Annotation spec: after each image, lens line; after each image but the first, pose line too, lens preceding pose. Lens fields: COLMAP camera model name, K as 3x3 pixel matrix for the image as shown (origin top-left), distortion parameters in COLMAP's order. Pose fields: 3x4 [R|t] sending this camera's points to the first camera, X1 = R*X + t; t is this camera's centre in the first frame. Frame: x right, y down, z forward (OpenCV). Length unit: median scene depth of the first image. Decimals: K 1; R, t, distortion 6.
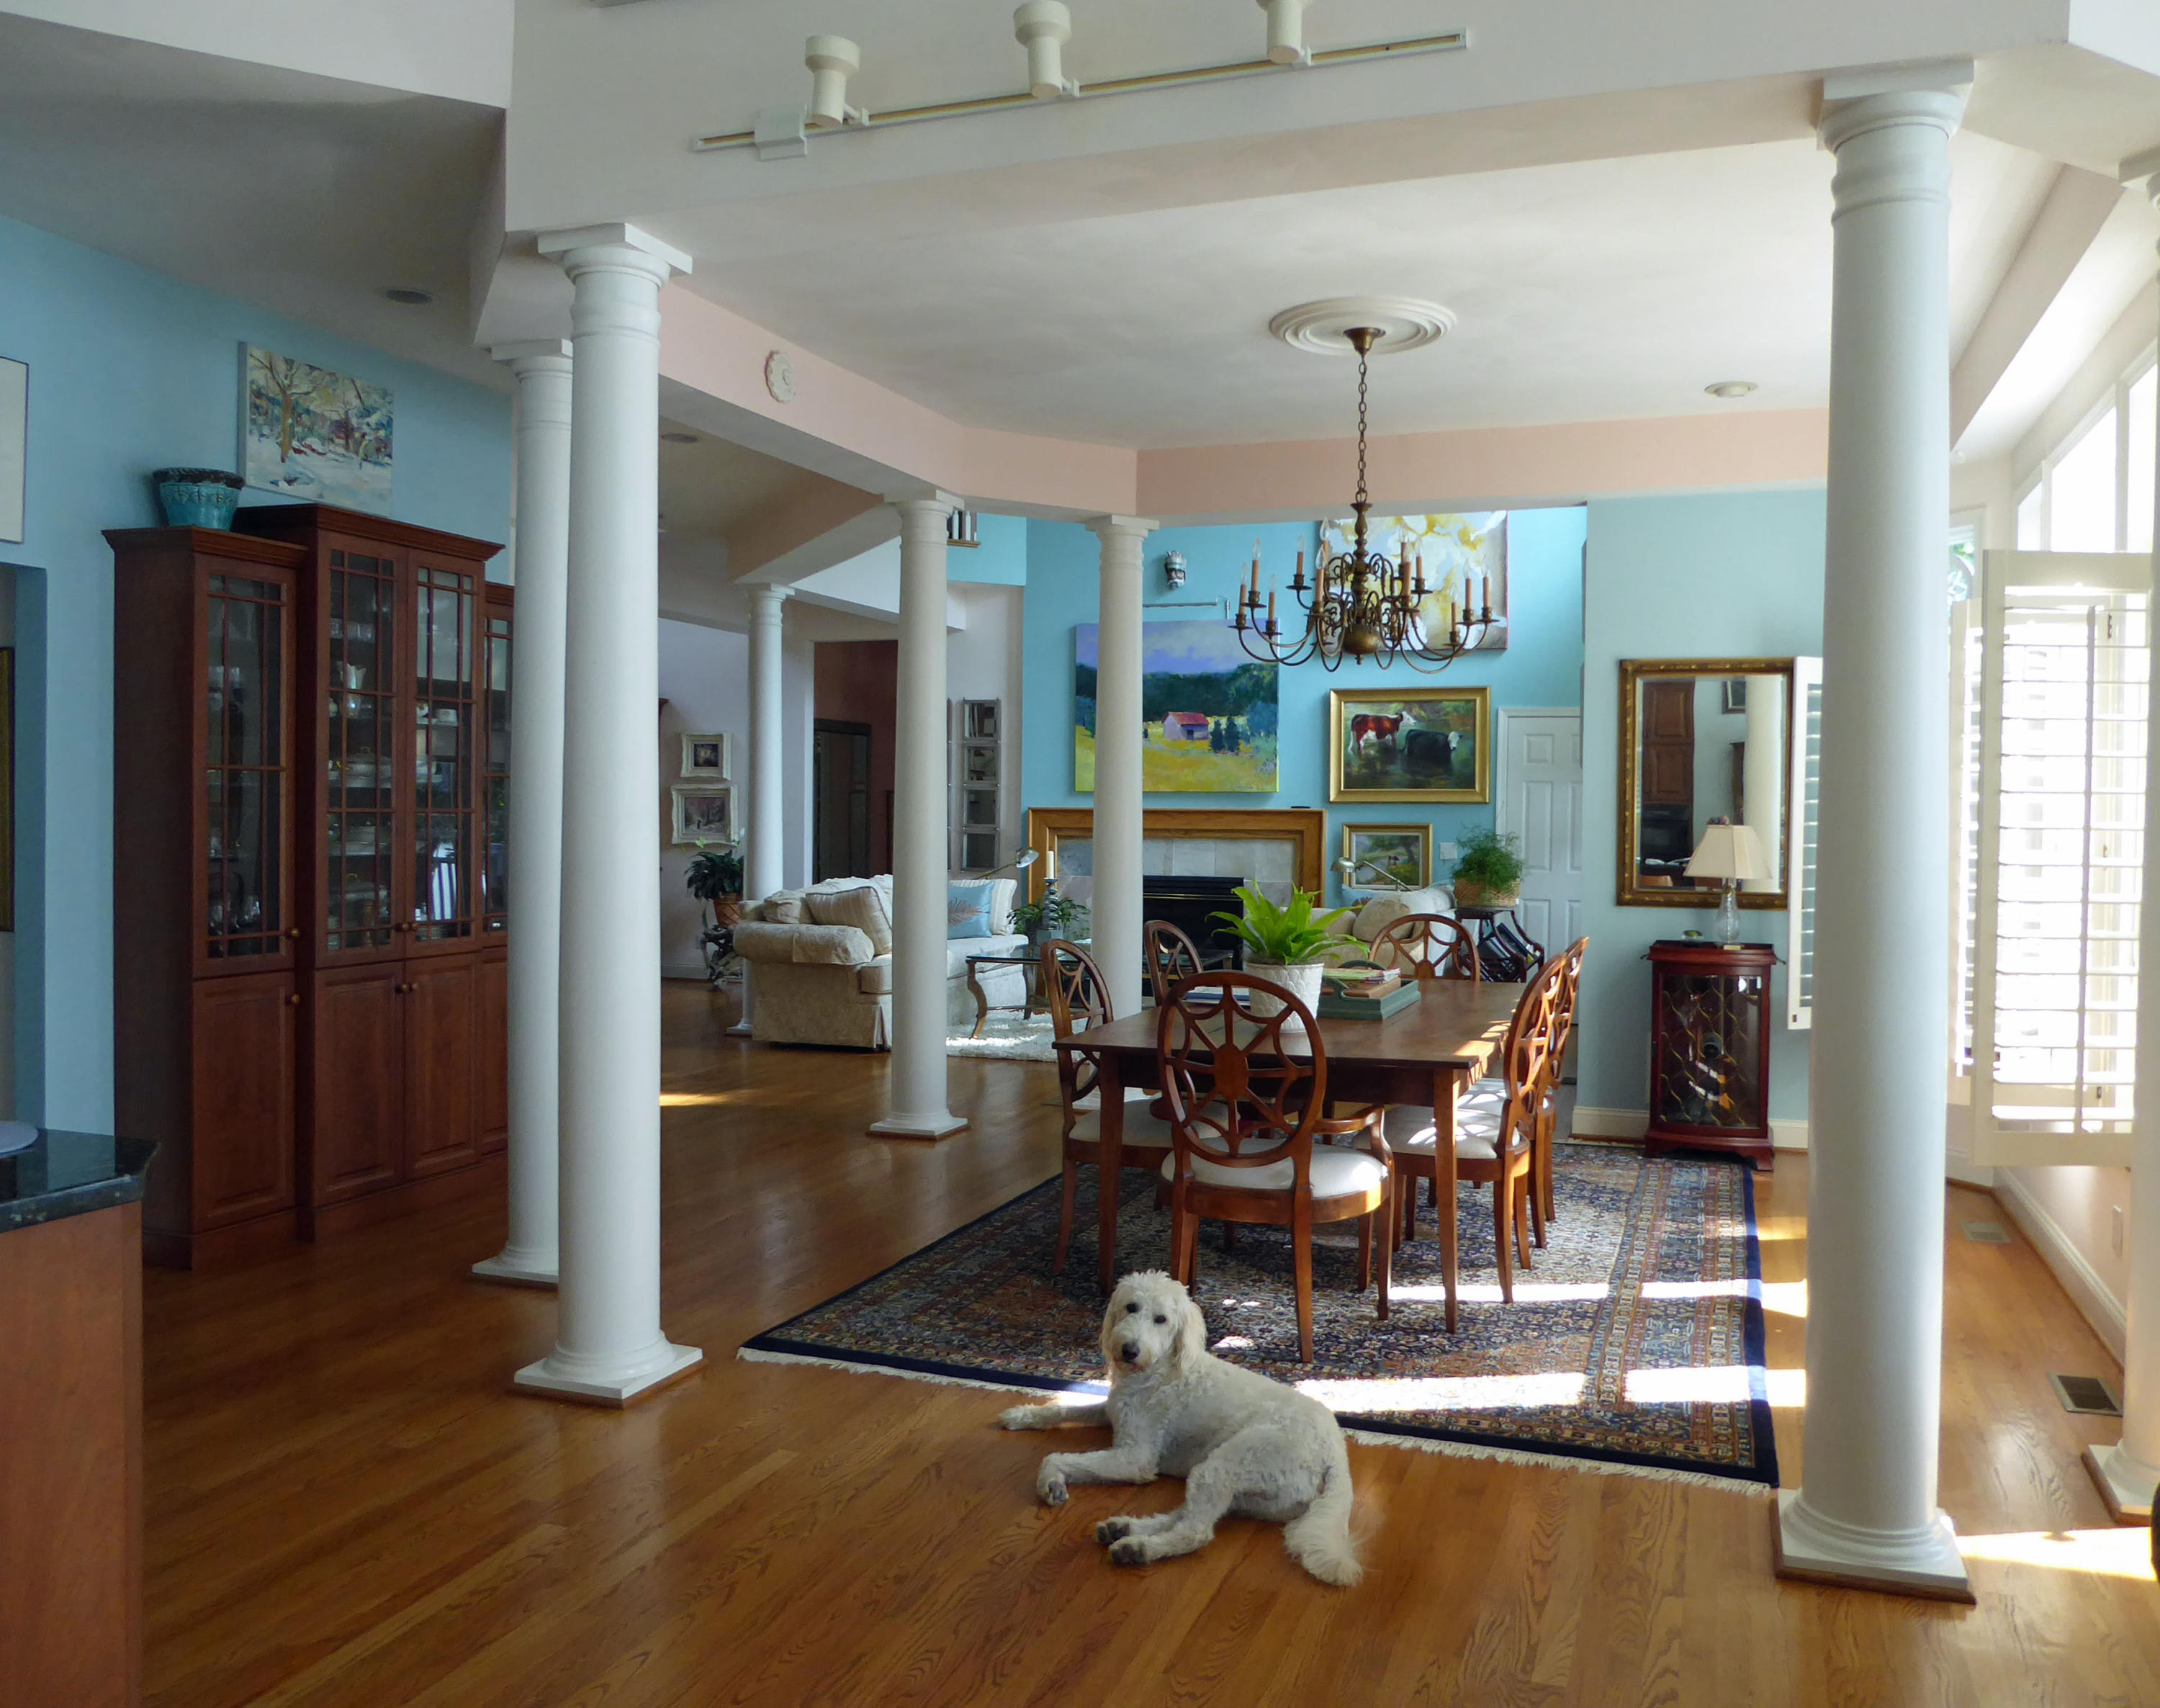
lens RADIAL K [[1682.5, 0, 1080.9], [0, 1682.5, 846.4], [0, 0, 1]] dist [-0.006874, 0.001178]
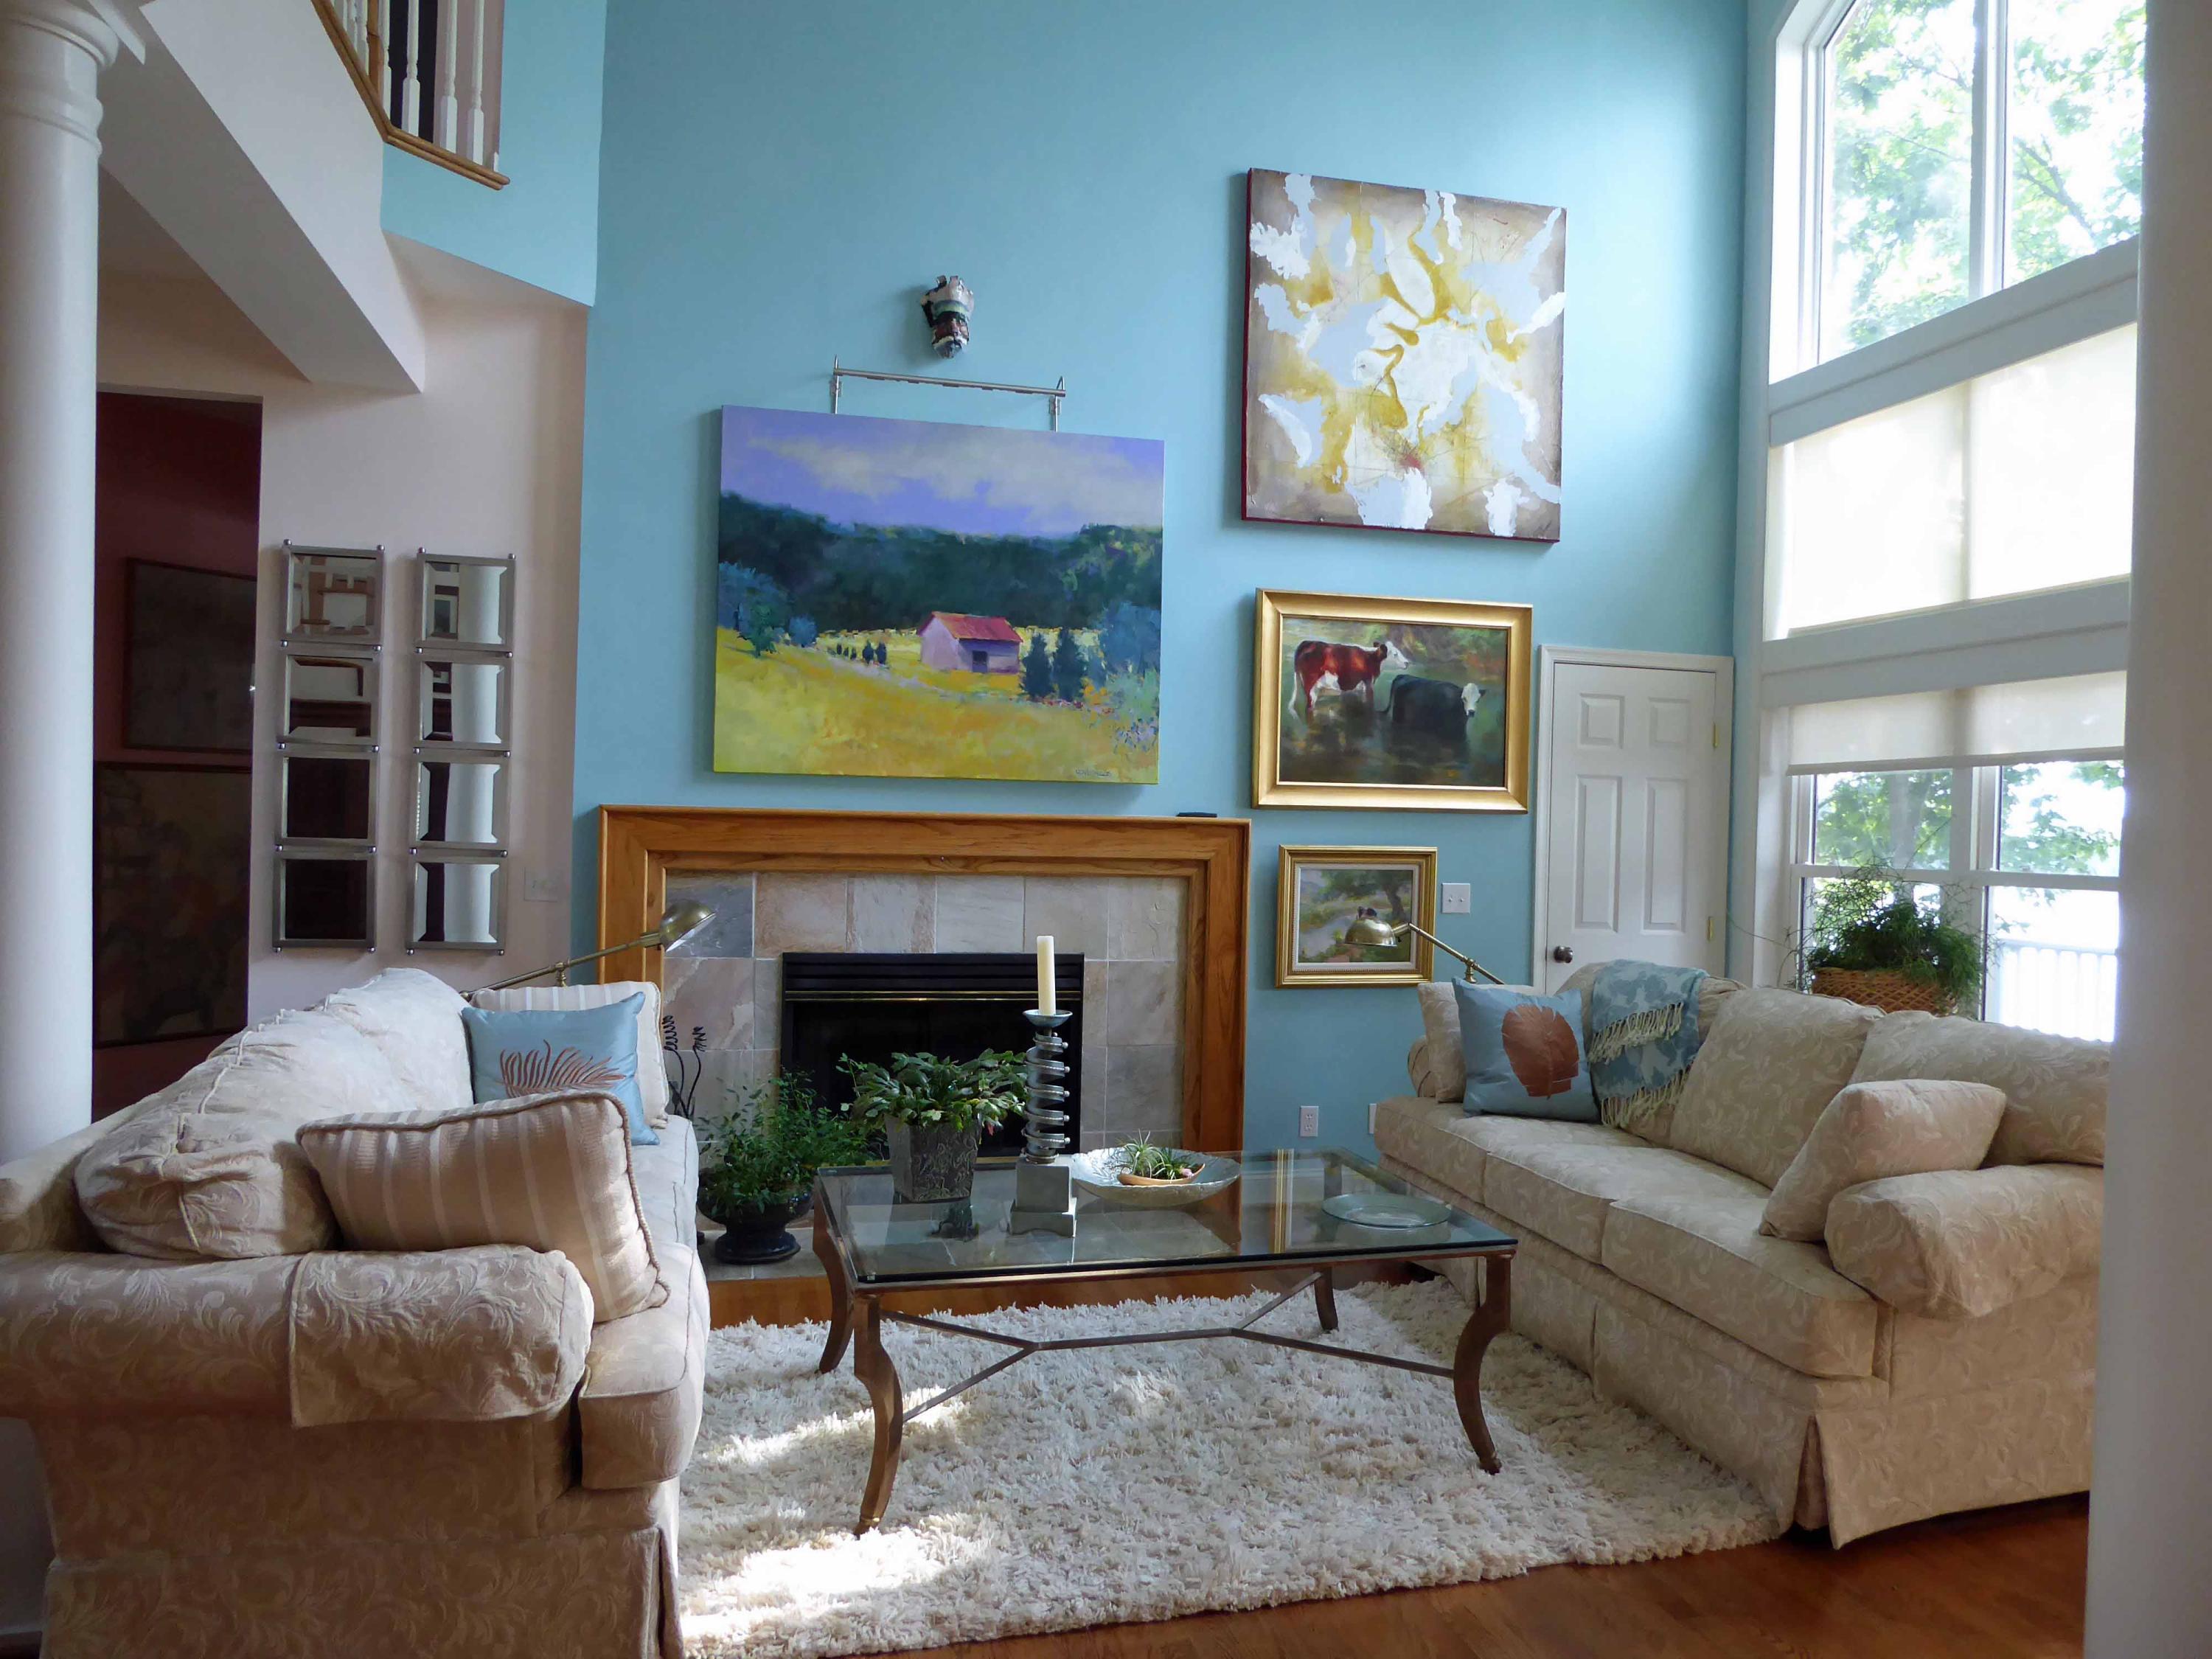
lens RADIAL K [[1593.5, 0, 1114.2], [0, 1593.5, 836.9], [0, 0, 1]] dist [-0.022487, -0.002691]
pose [[0.815294, 0.004411, 0.579031, -0.174674], [-0.001352, 0.999983, -0.005714, -0.013780], [-0.579046, 0.003876, 0.815286, 0.625048]]
